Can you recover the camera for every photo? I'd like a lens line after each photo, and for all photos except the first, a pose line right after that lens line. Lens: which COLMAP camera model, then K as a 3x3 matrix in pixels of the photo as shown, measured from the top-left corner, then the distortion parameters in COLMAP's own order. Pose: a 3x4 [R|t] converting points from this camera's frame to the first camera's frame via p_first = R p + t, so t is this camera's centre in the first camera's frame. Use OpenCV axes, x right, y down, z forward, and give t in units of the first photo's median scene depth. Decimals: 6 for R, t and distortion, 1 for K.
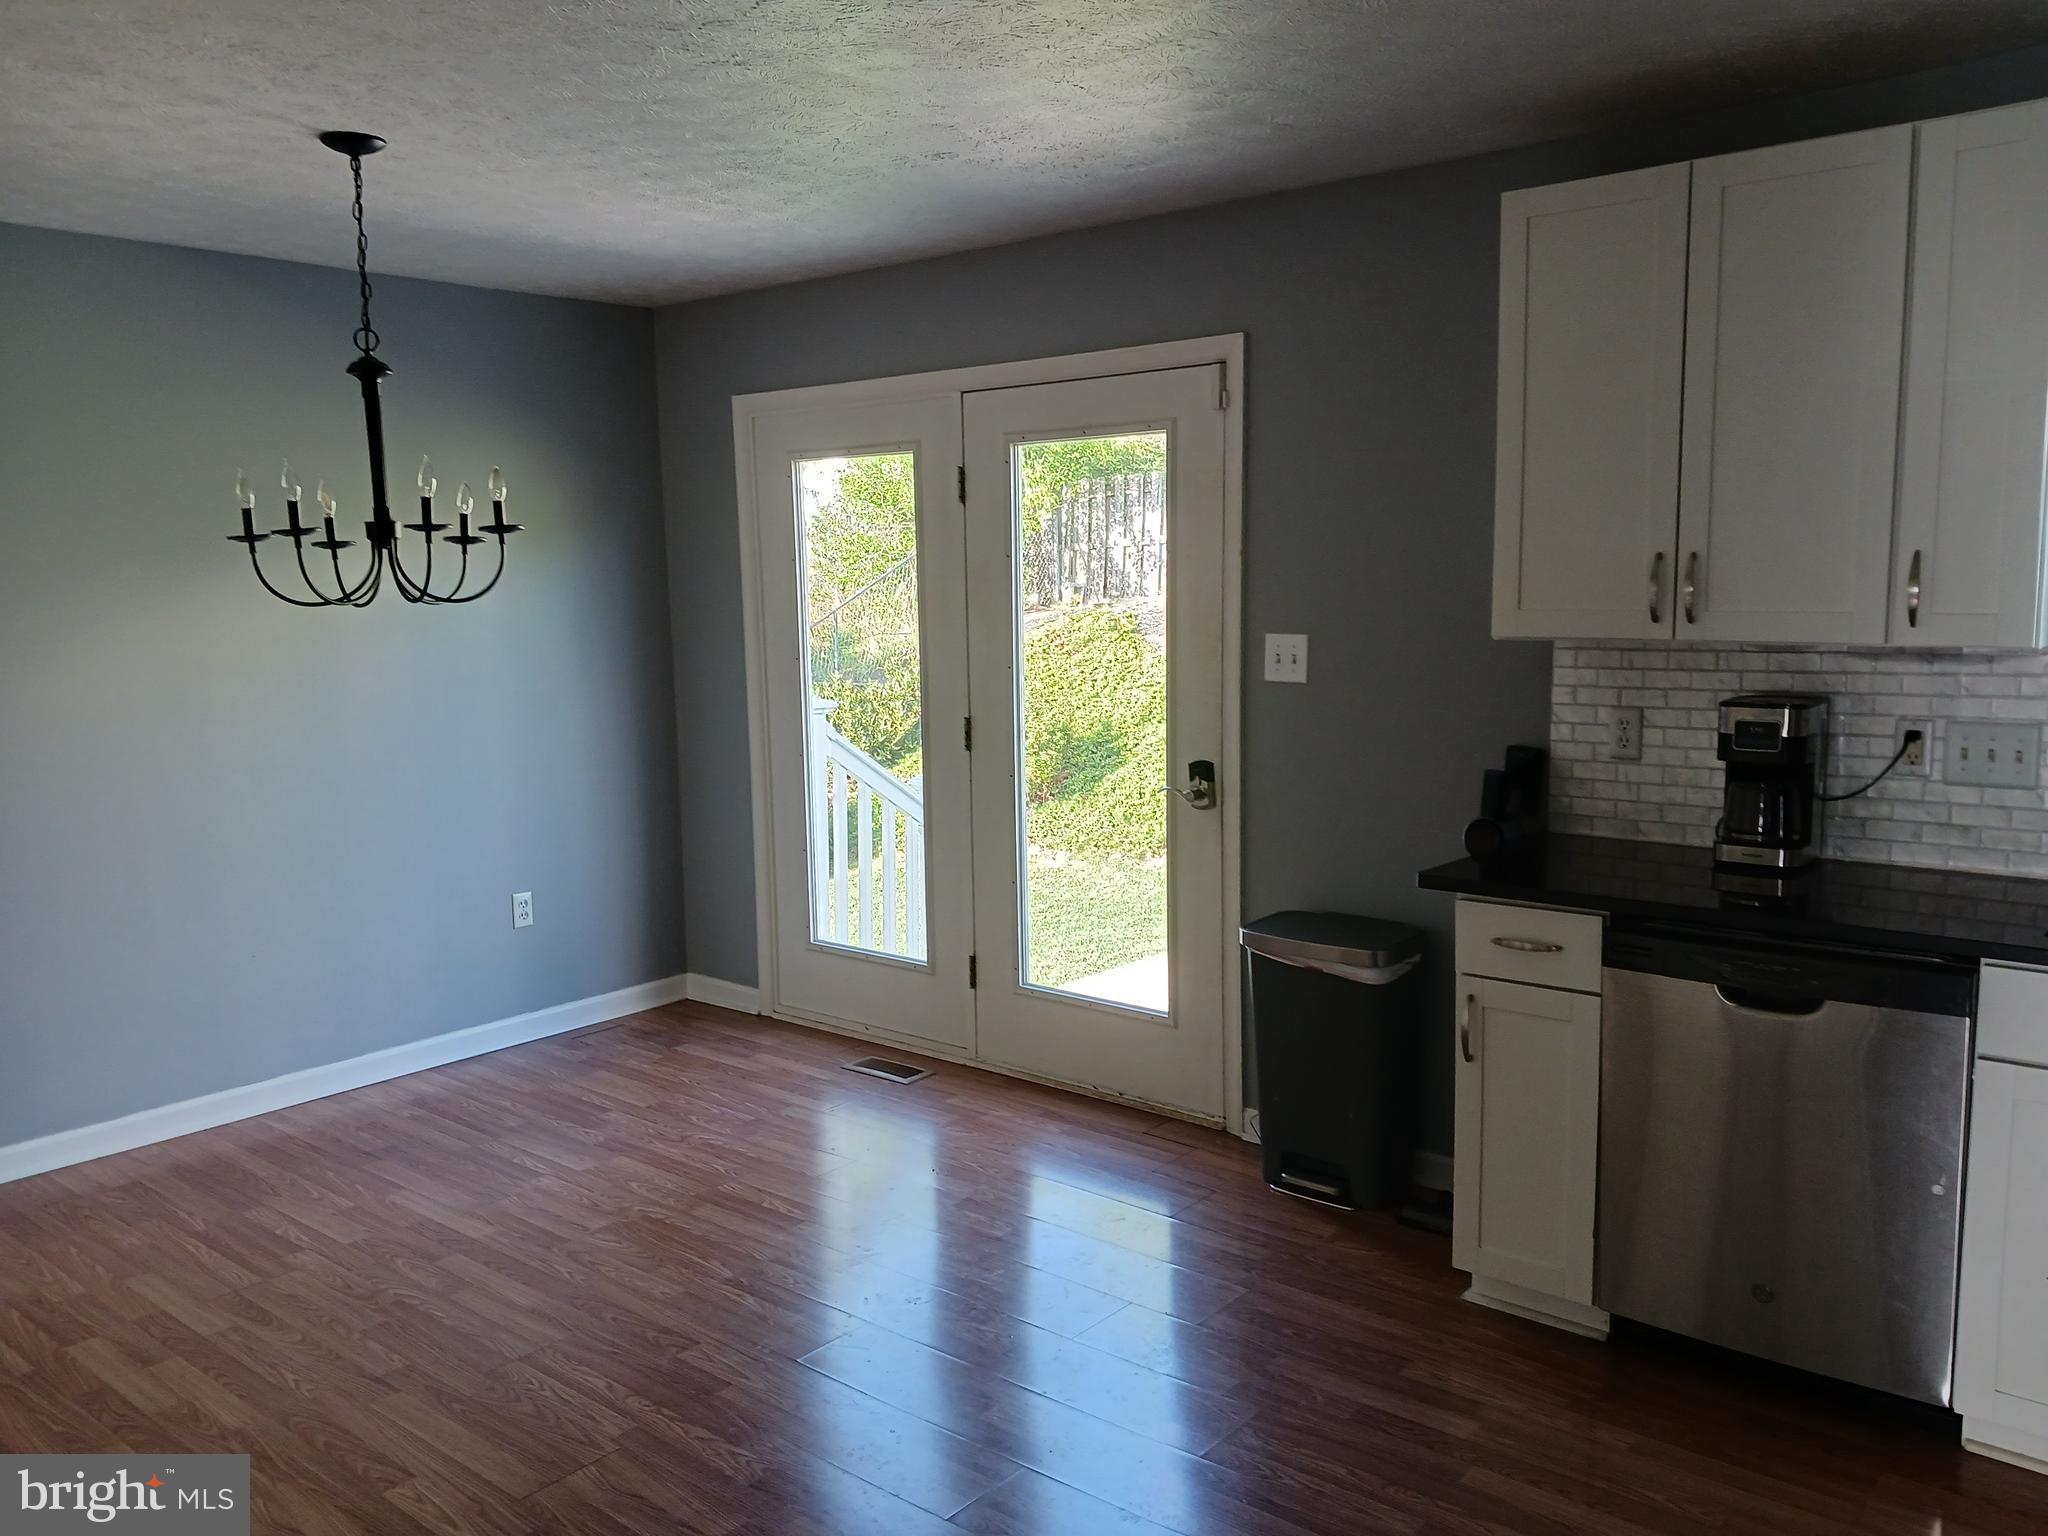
lens RADIAL K [[1582.2, 0, 1024.0], [0, 1582.2, 768.0], [0, 0, 1]] dist [-0.002321, 0.002559]
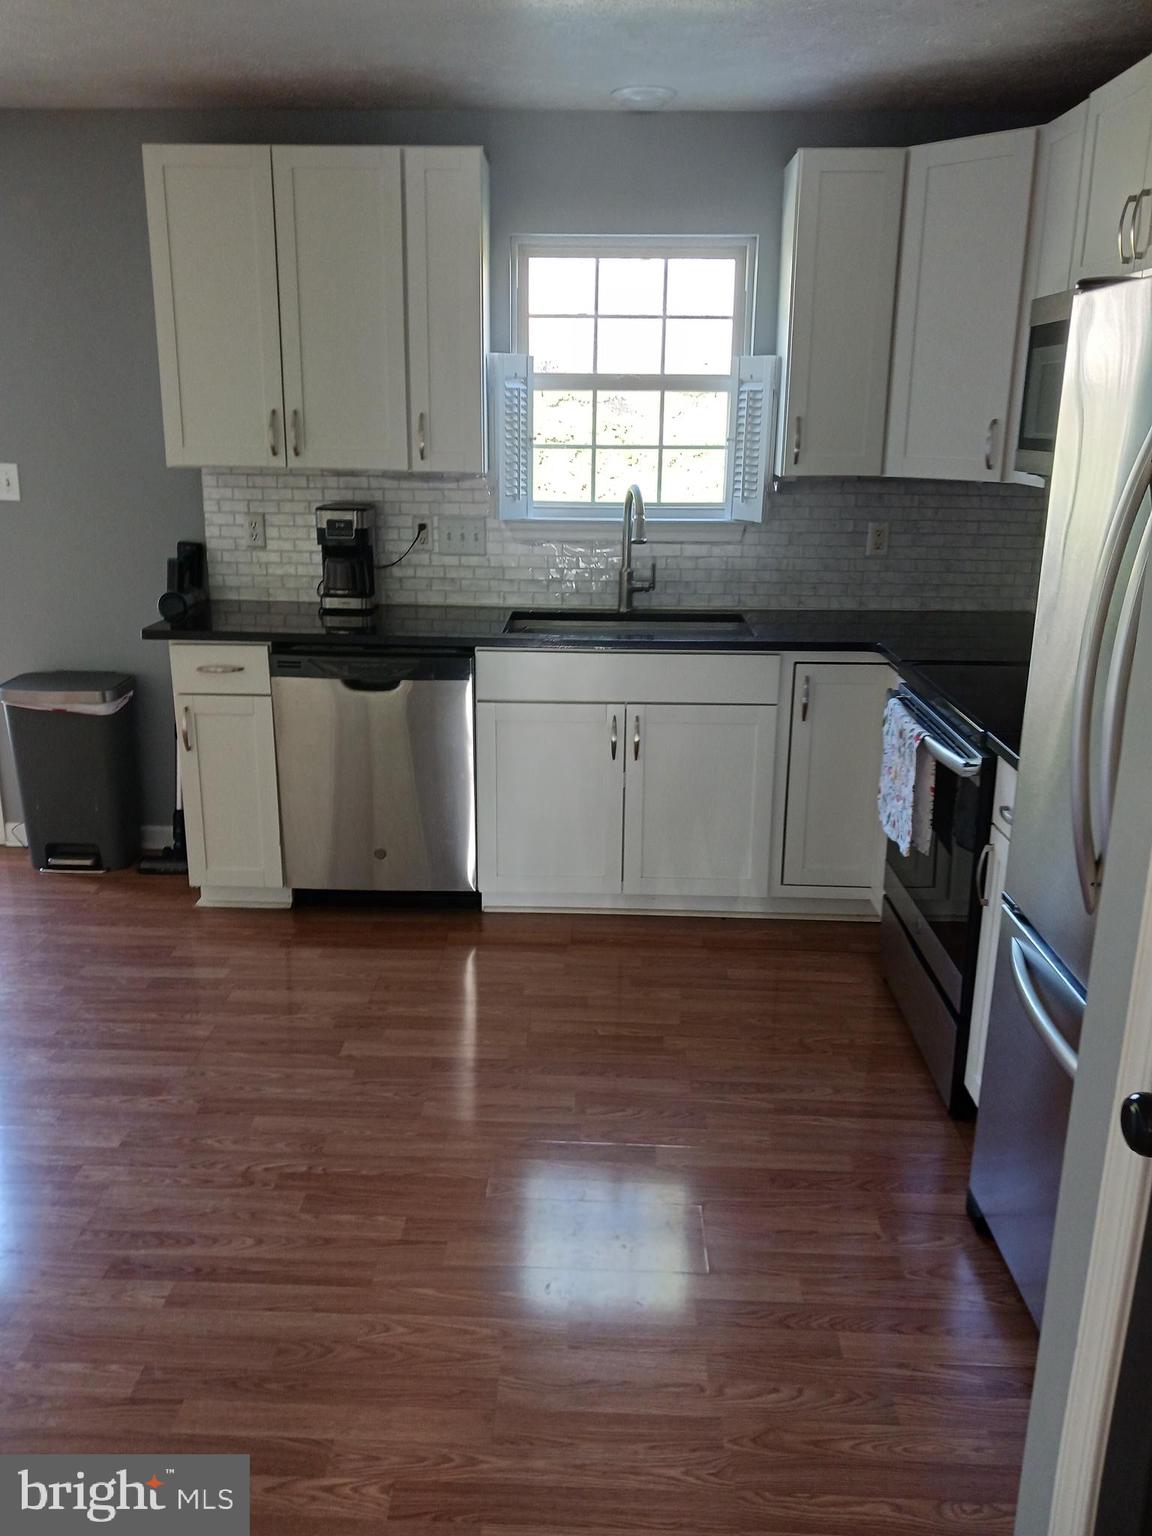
lens RADIAL K [[1217.1, 0, 576.0], [0, 1217.1, 768.0], [0, 0, 1]] dist [-0.029101, -0.000199]
pose [[0.769205, -0.142451, 0.622922, -0.154726], [0.044313, 0.984380, 0.170390, 0.019183], [-0.637464, -0.103461, 0.763502, -0.121123]]
